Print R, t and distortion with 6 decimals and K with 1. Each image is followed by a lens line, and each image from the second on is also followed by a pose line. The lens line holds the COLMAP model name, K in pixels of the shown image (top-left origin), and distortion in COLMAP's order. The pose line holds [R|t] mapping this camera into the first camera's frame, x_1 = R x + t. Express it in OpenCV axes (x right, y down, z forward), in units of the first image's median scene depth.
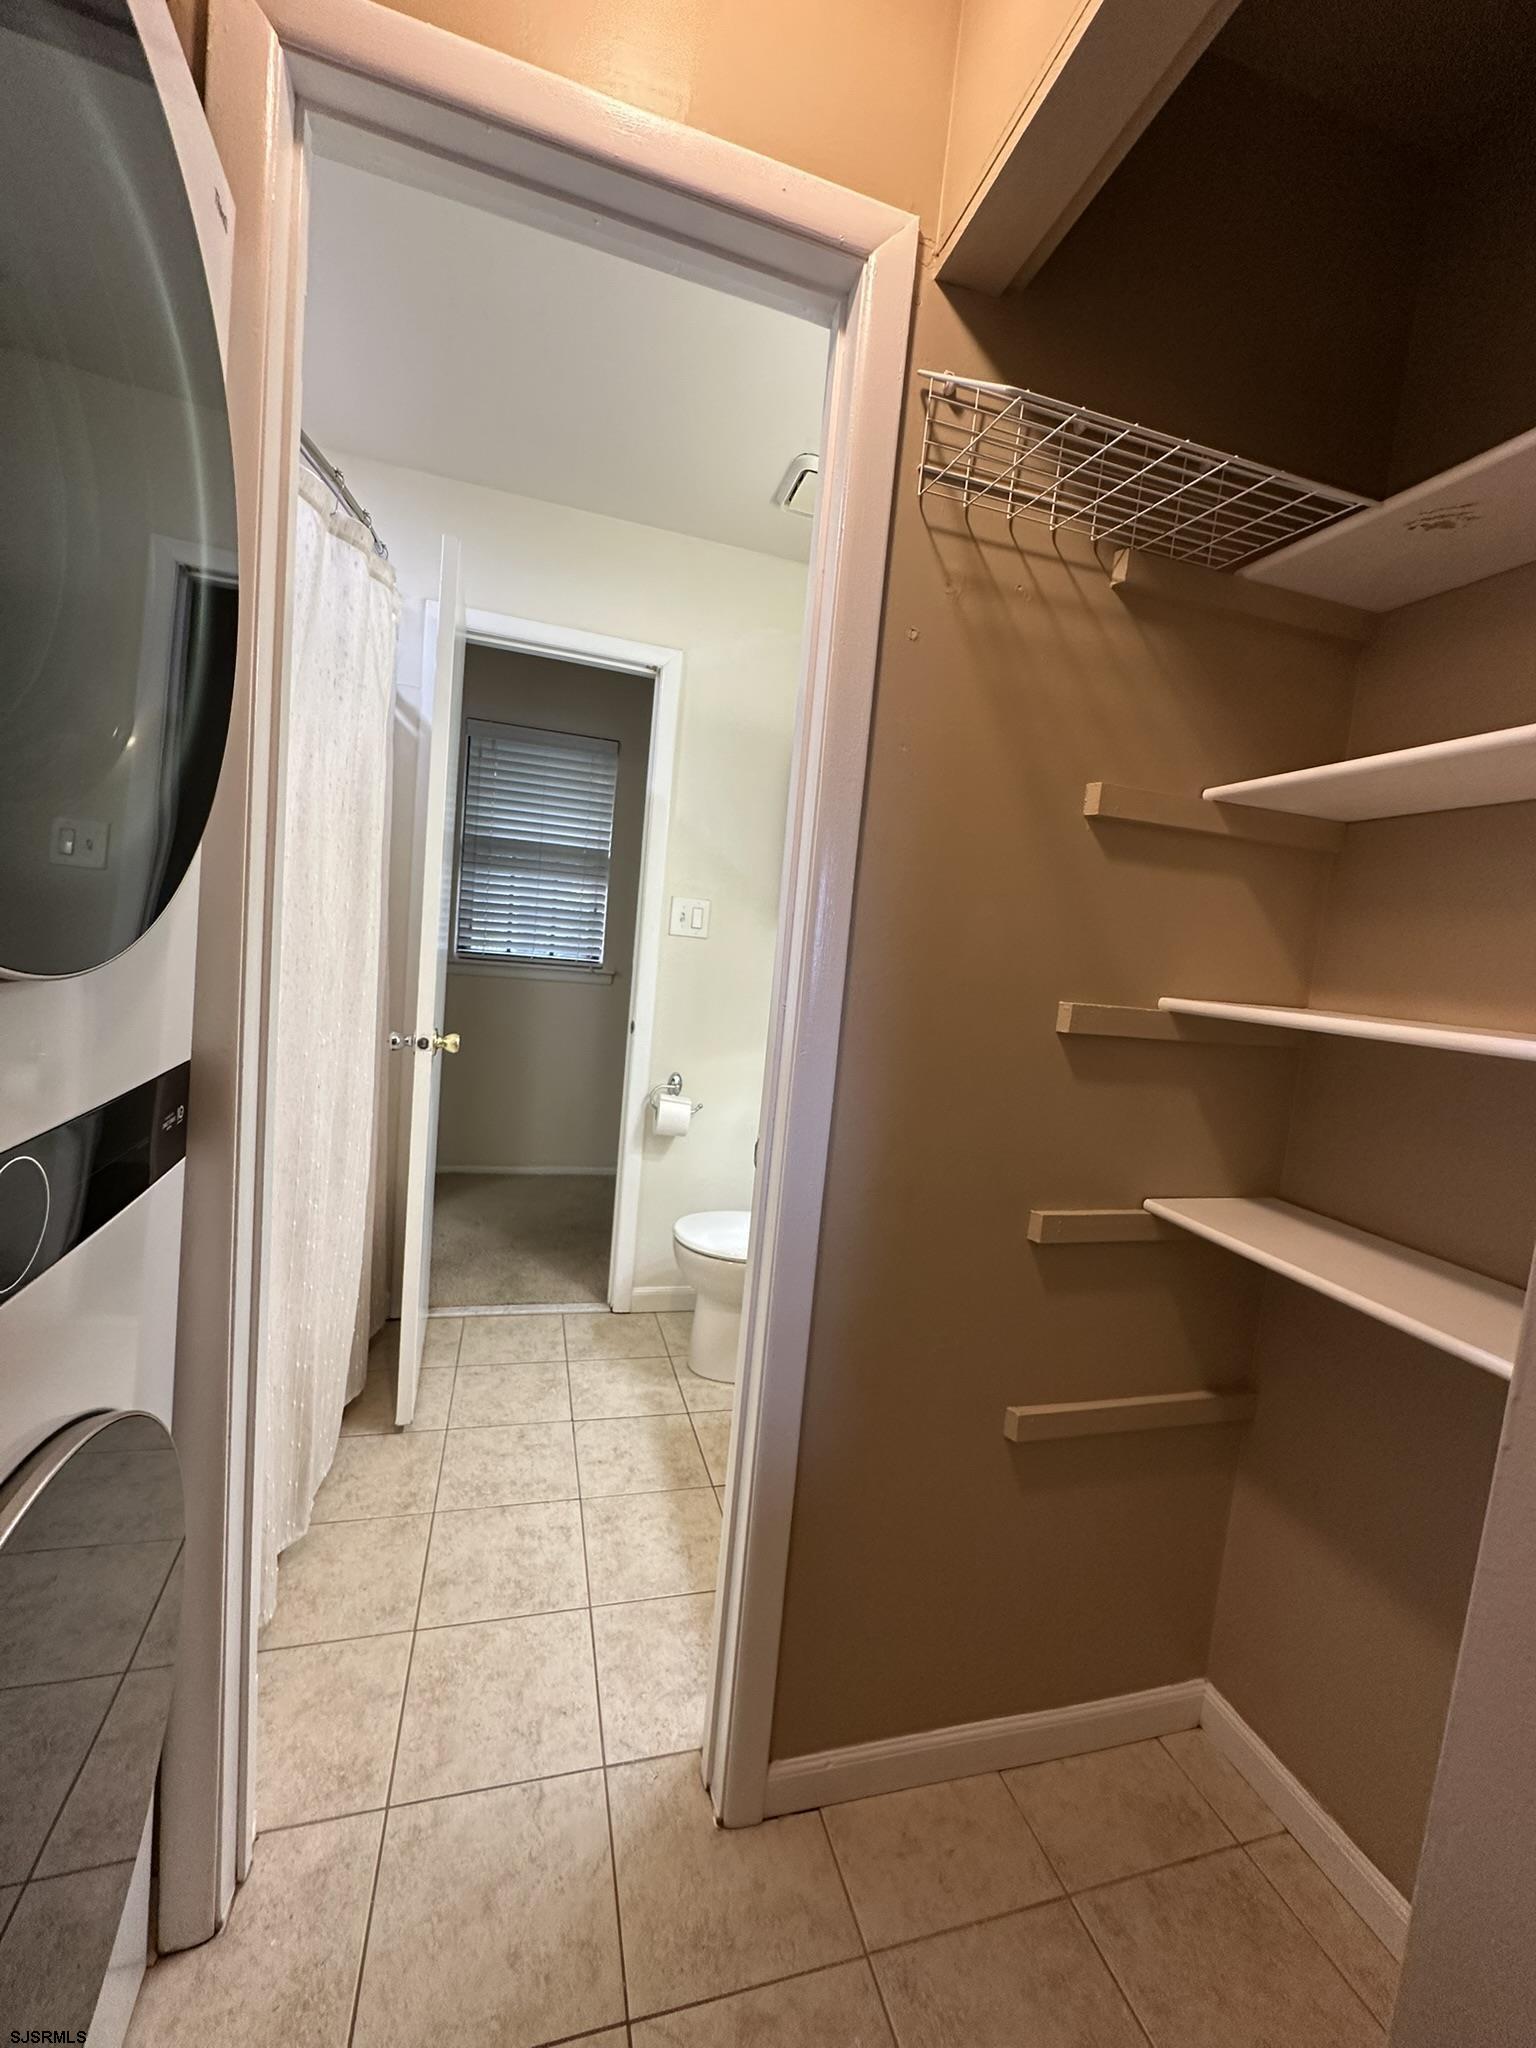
lens RADIAL K [[819.8, 0, 766.0], [0, 819.8, 1019.0], [0, 0, 1]] dist [-0.003447, 0.000994]
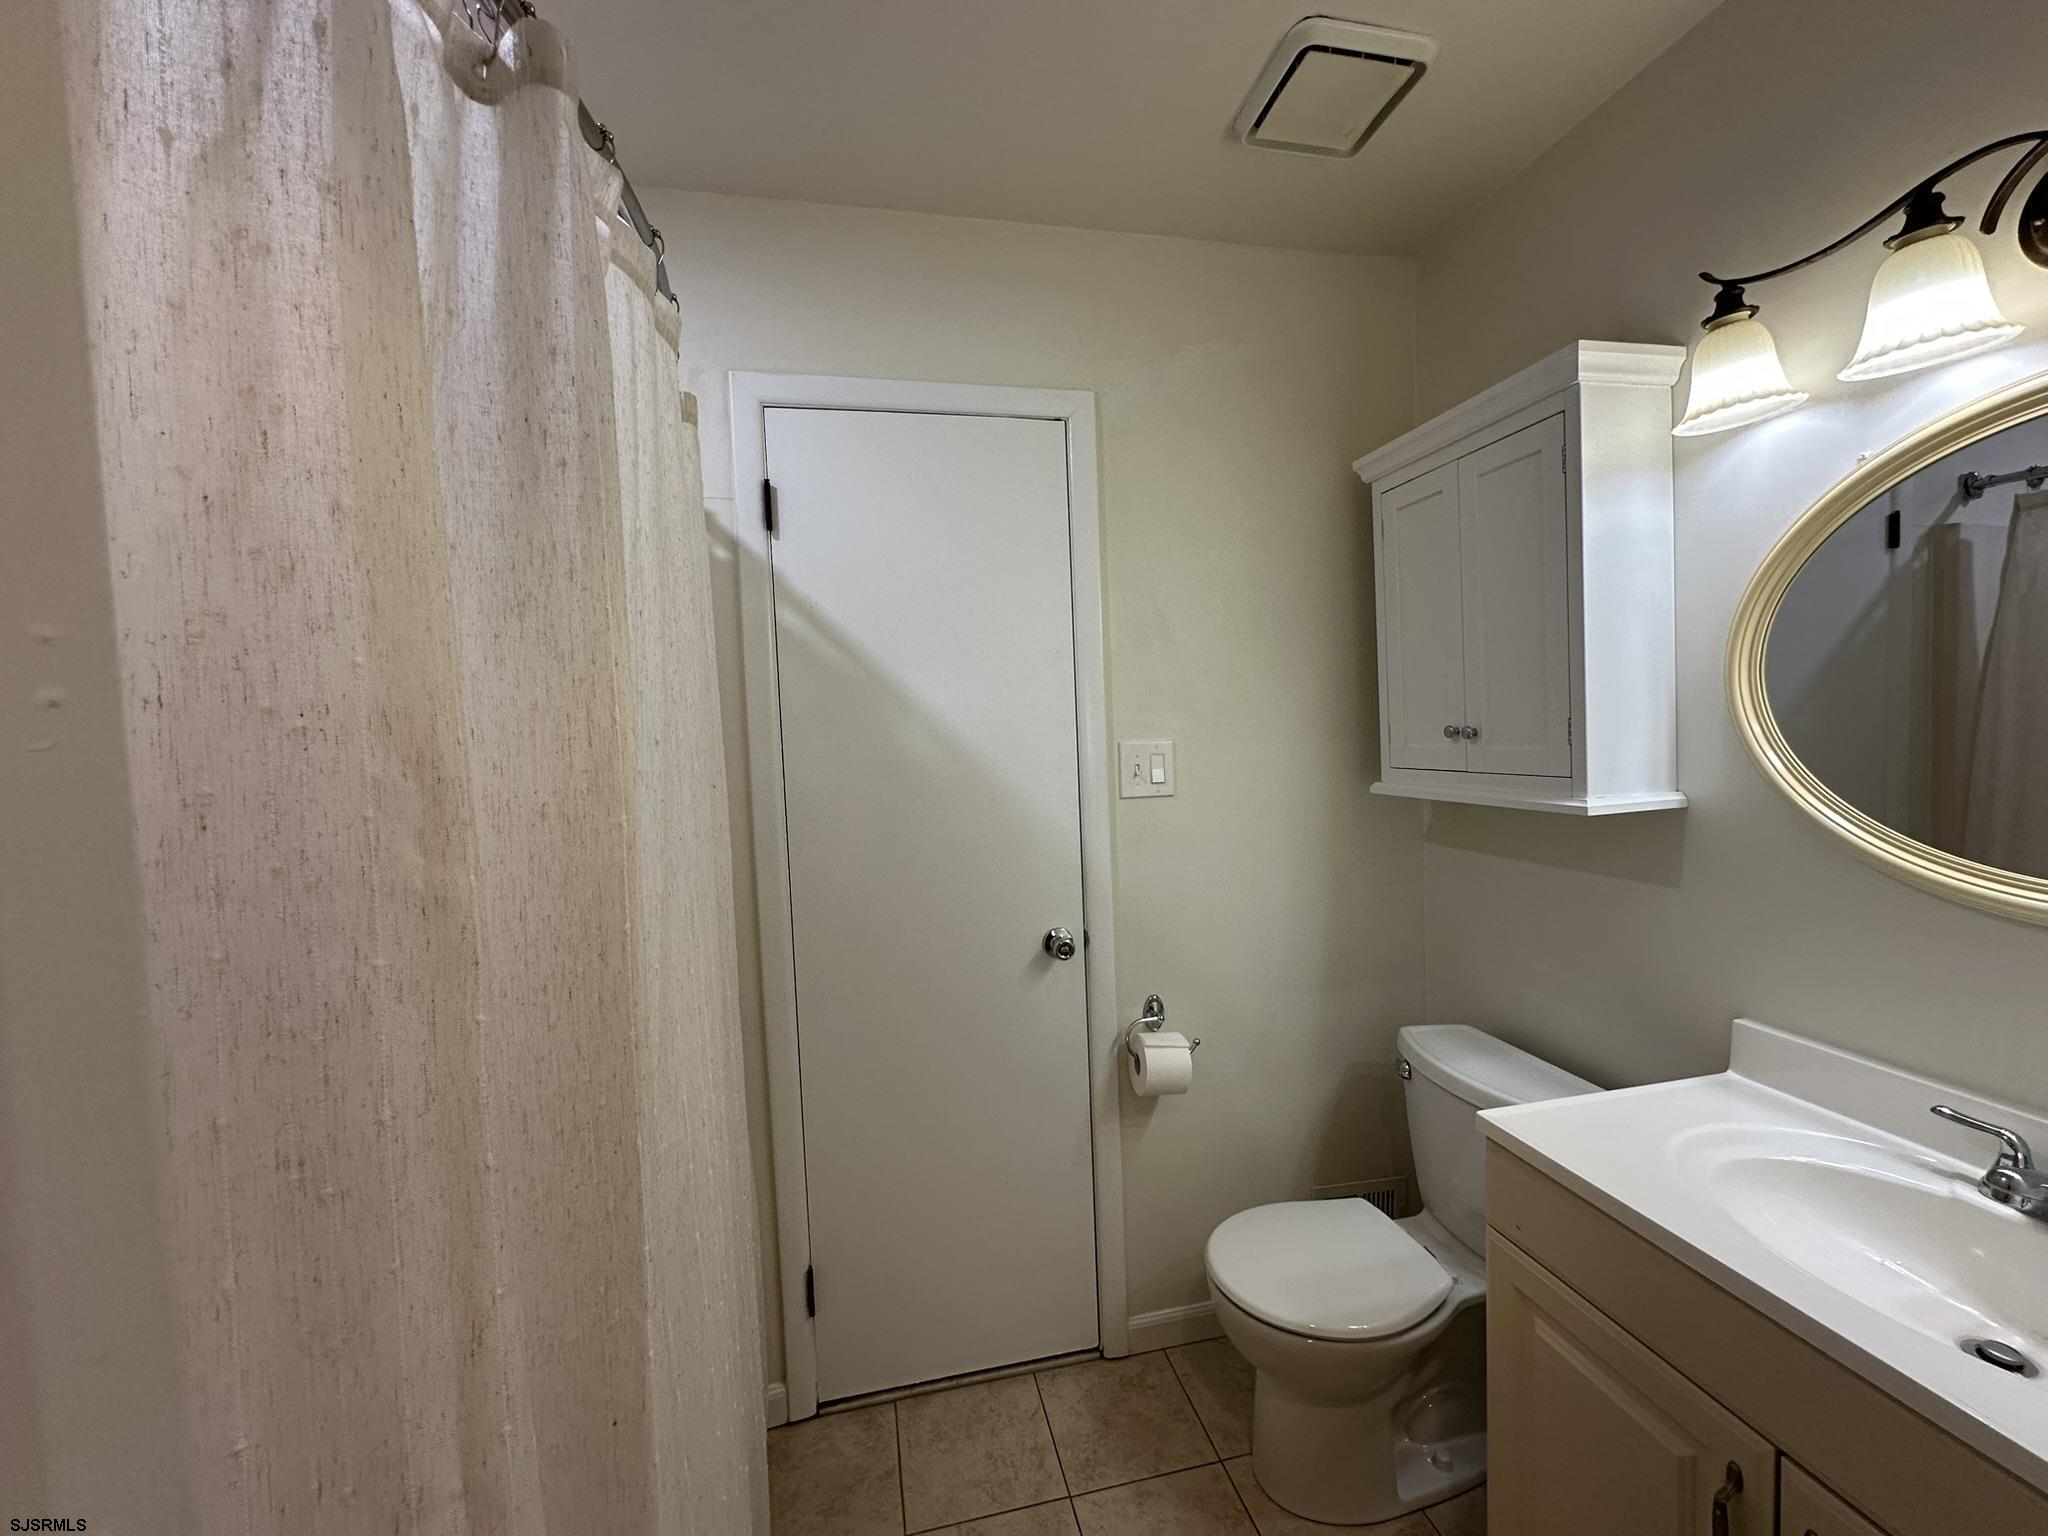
lens RADIAL K [[819.8, 0, 1019.5], [0, 819.8, 763.0], [0, 0, 1]] dist [-0.003447, 0.000994]
pose [[0.988977, -0.126522, -0.076914, -0.197567], [0.122862, 0.991133, -0.050597, -0.146490], [0.082634, 0.040589, 0.995753, 0.419167]]
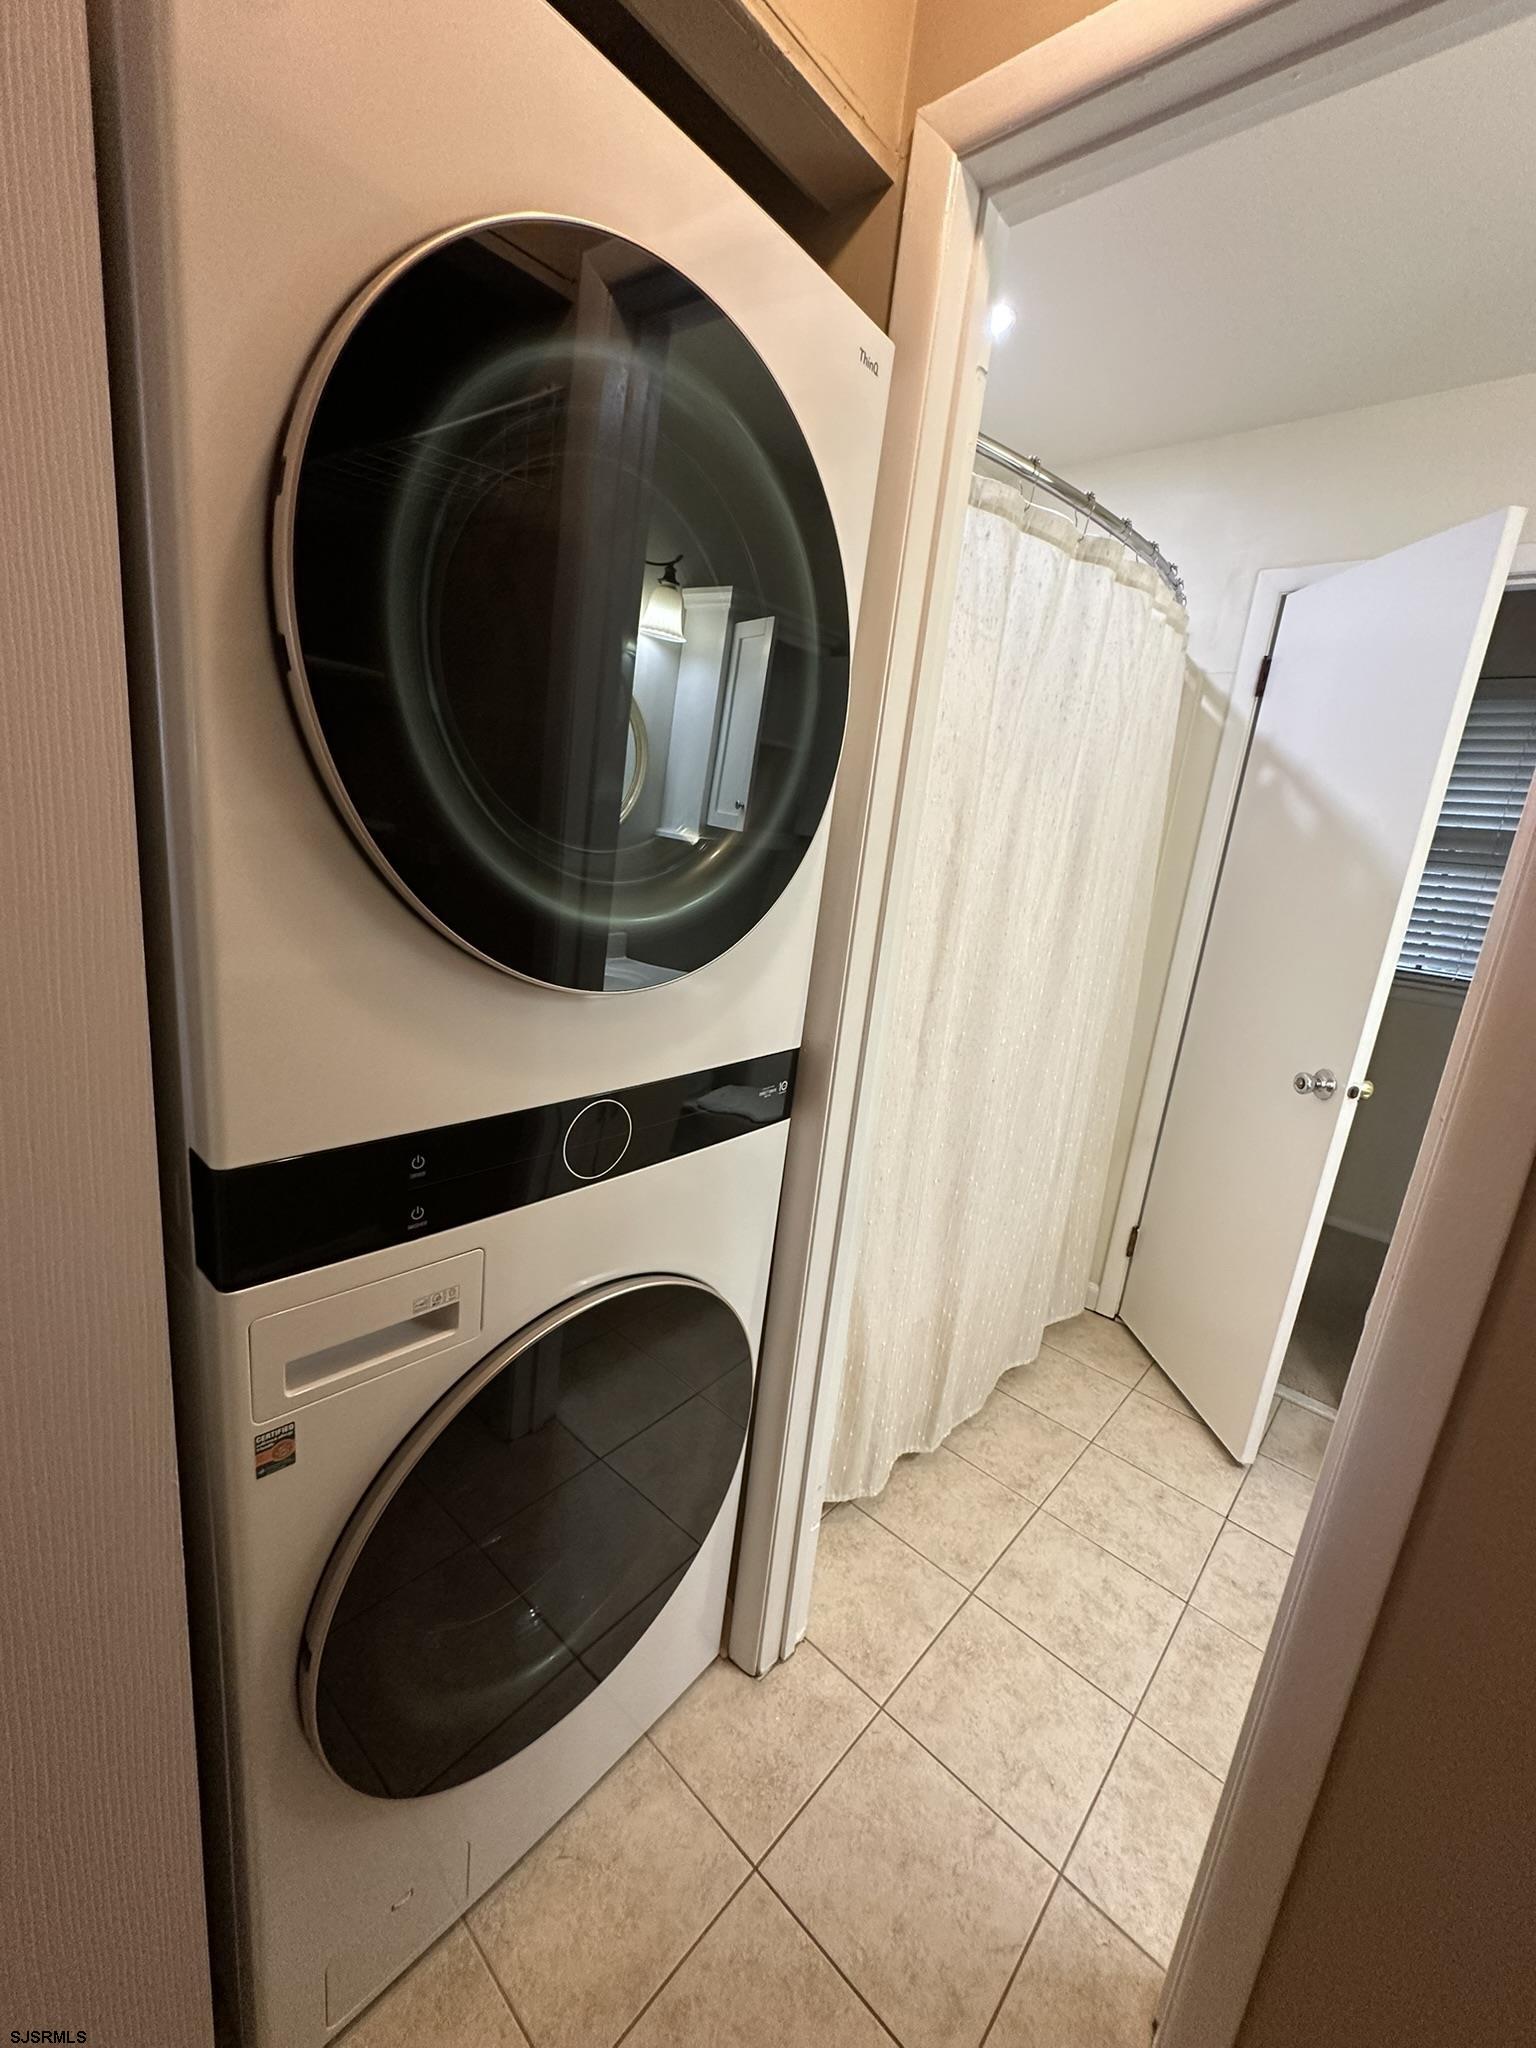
lens RADIAL K [[819.8, 0, 775.1], [0, 819.8, 1019.8], [0, 0, 1]] dist [-0.003447, 0.000994]
pose [[0.528532, 0.150976, -0.835380, 0.165209], [-0.129872, 0.986855, 0.096183, -0.051790], [0.838920, 0.057657, 0.541192, 0.114755]]
